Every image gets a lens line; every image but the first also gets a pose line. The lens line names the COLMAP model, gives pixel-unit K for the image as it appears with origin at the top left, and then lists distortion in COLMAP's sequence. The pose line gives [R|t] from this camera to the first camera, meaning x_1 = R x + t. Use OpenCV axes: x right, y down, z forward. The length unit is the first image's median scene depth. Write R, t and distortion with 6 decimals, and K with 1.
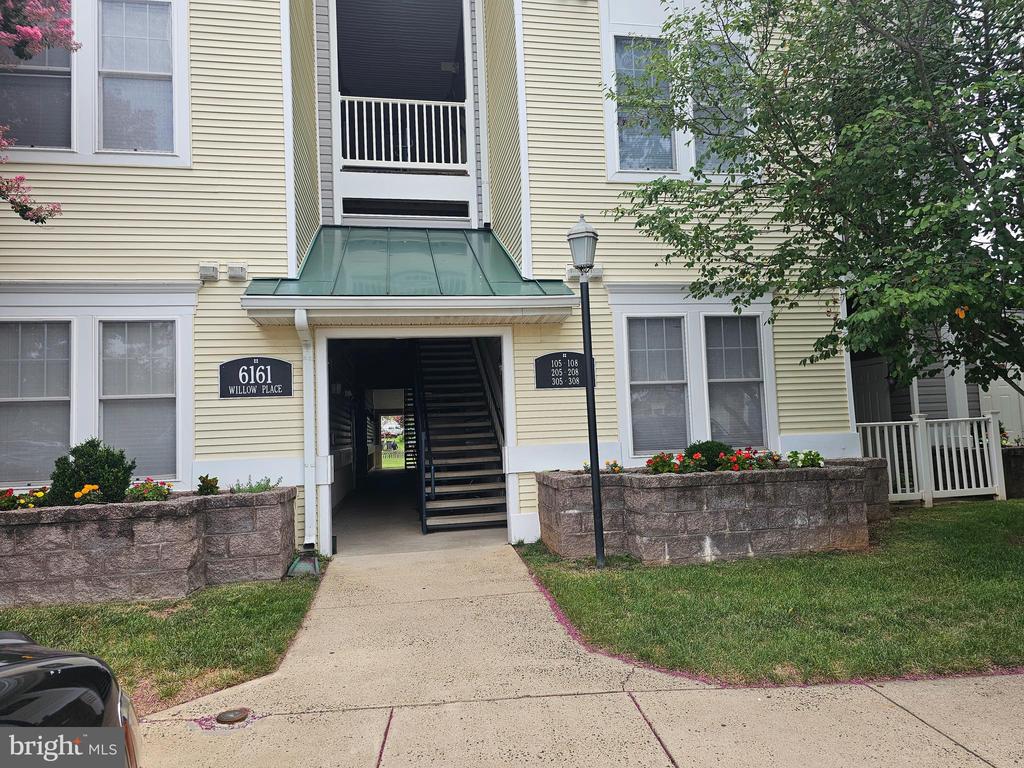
lens RADIAL K [[679.8, 0, 521.2], [0, 679.8, 392.0], [0, 0, 1]] dist [0.088324, -0.121714]
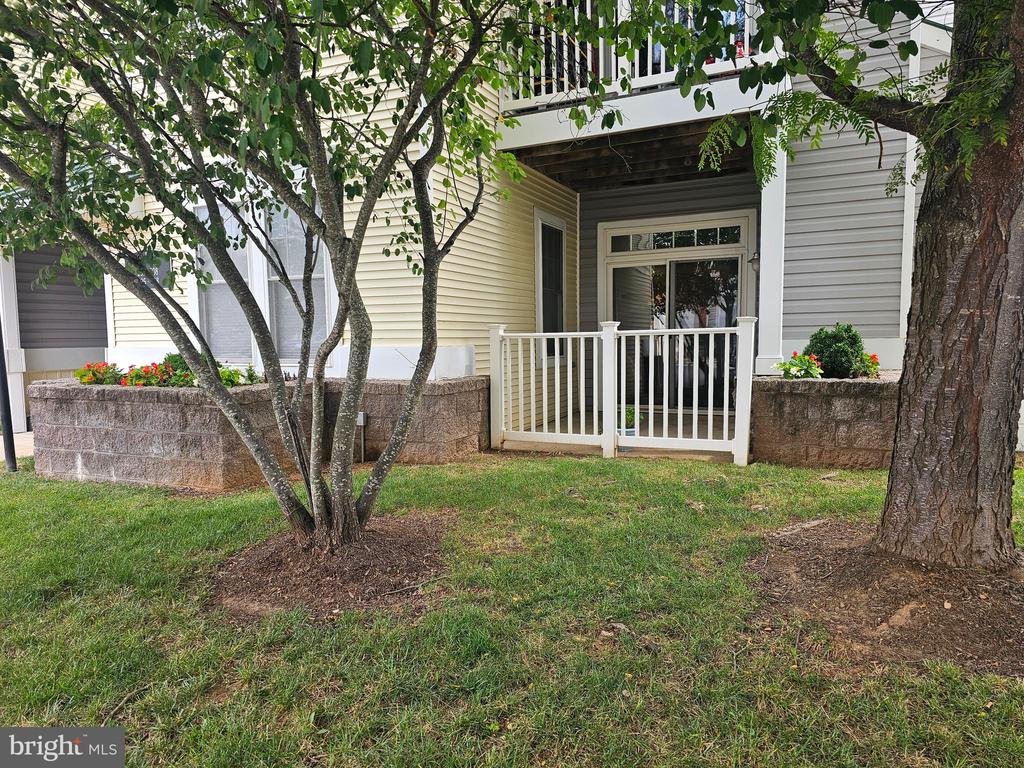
lens RADIAL K [[679.8, 0, 521.2], [0, 679.8, 392.0], [0, 0, 1]] dist [0.088324, -0.121714]
pose [[0.830774, 0.073175, -0.551778, 1.225992], [0.013675, 0.988338, 0.151660, -0.002875], [0.556441, -0.133541, 0.820085, 0.564162]]
